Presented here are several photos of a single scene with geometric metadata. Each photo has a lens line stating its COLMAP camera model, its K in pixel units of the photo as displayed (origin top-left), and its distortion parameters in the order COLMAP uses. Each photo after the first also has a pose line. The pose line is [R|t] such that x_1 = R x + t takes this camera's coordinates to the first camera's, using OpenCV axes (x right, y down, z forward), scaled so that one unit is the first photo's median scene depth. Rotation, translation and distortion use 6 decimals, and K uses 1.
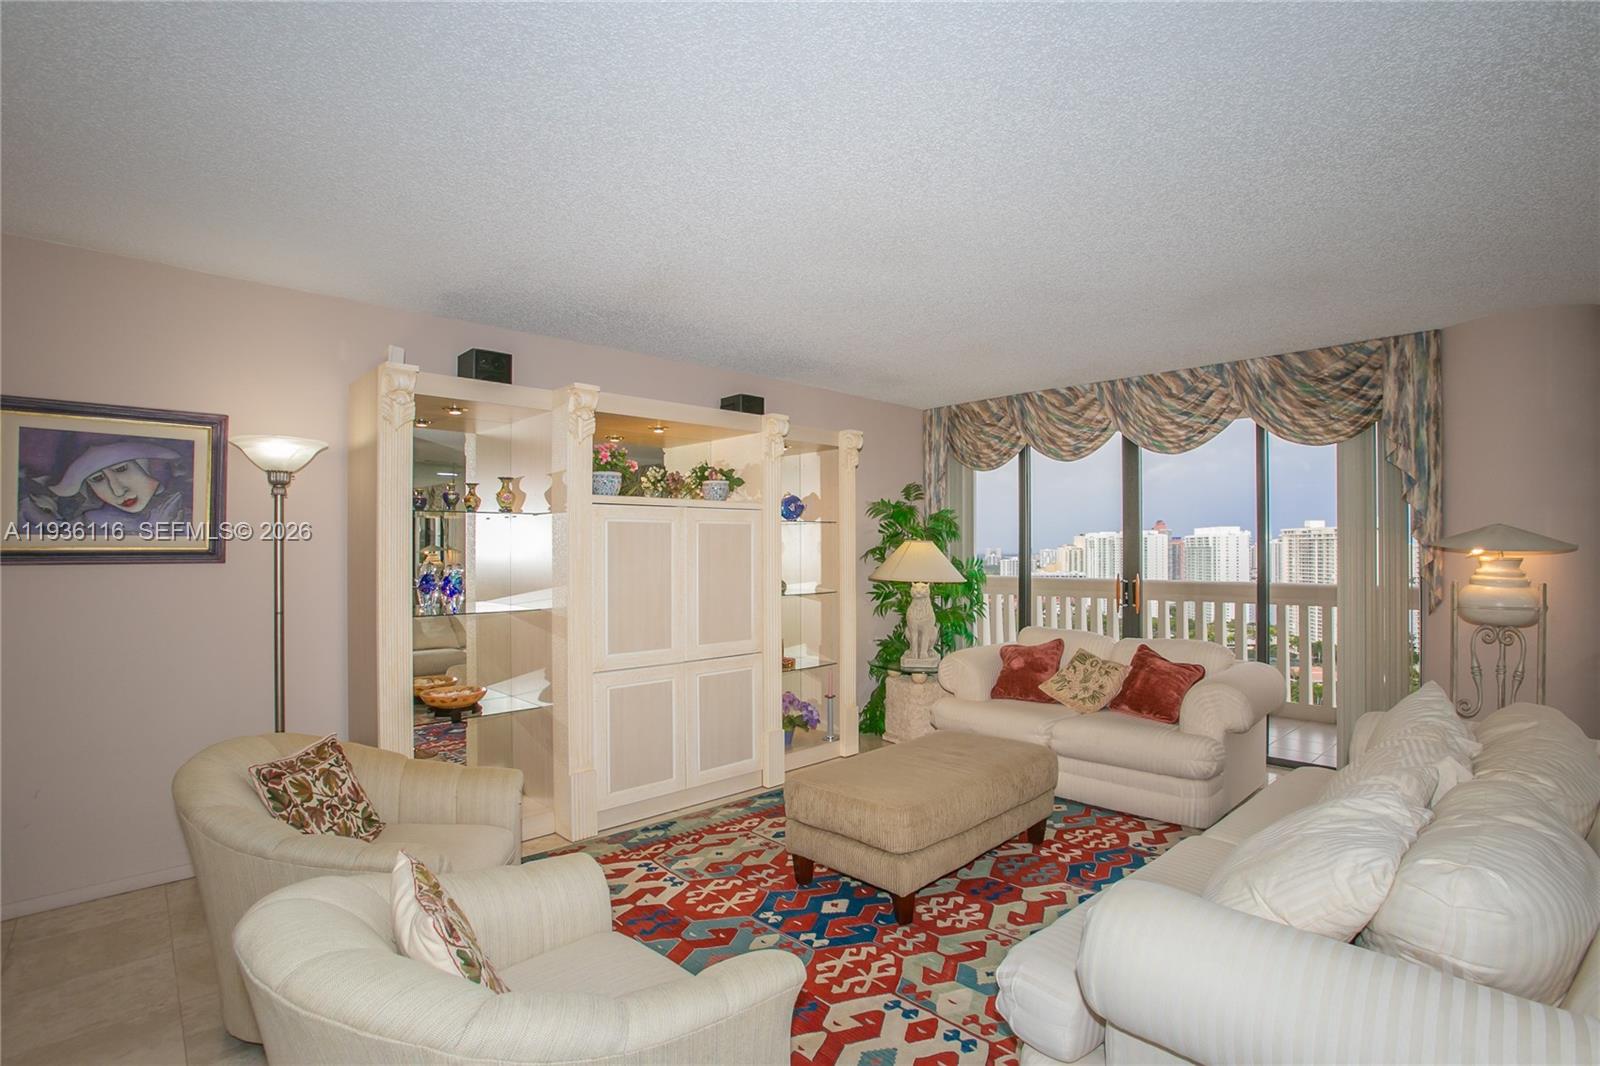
lens RADIAL K [[792.3, 0, 800.0], [0, 792.3, 533.0], [0, 0, 1]] dist [-0.082406, 0.039580]
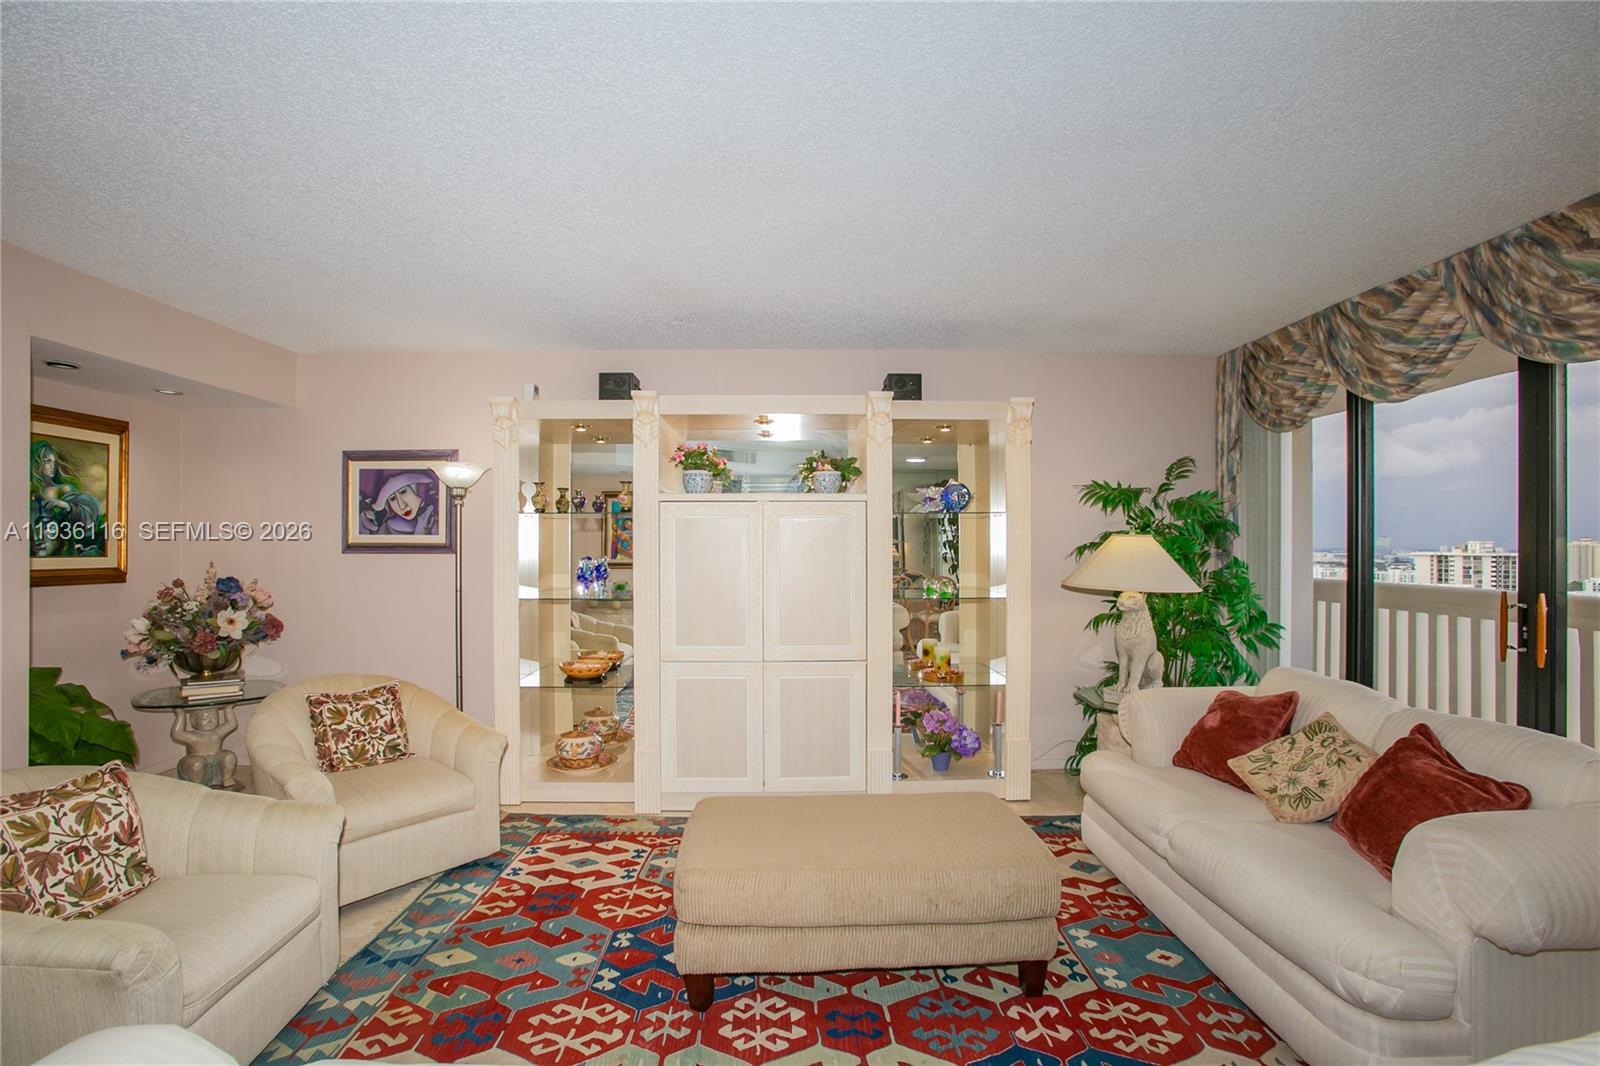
lens RADIAL K [[721.6, 0, 709.2], [0, 721.6, 535.6], [0, 0, 1]] dist [-0.066358, 0.020551]
pose [[0.714435, -0.005531, -0.699680, 0.529626], [0.011198, 0.999931, 0.003530, 0.006071], [0.699613, -0.010357, 0.714447, 0.395478]]
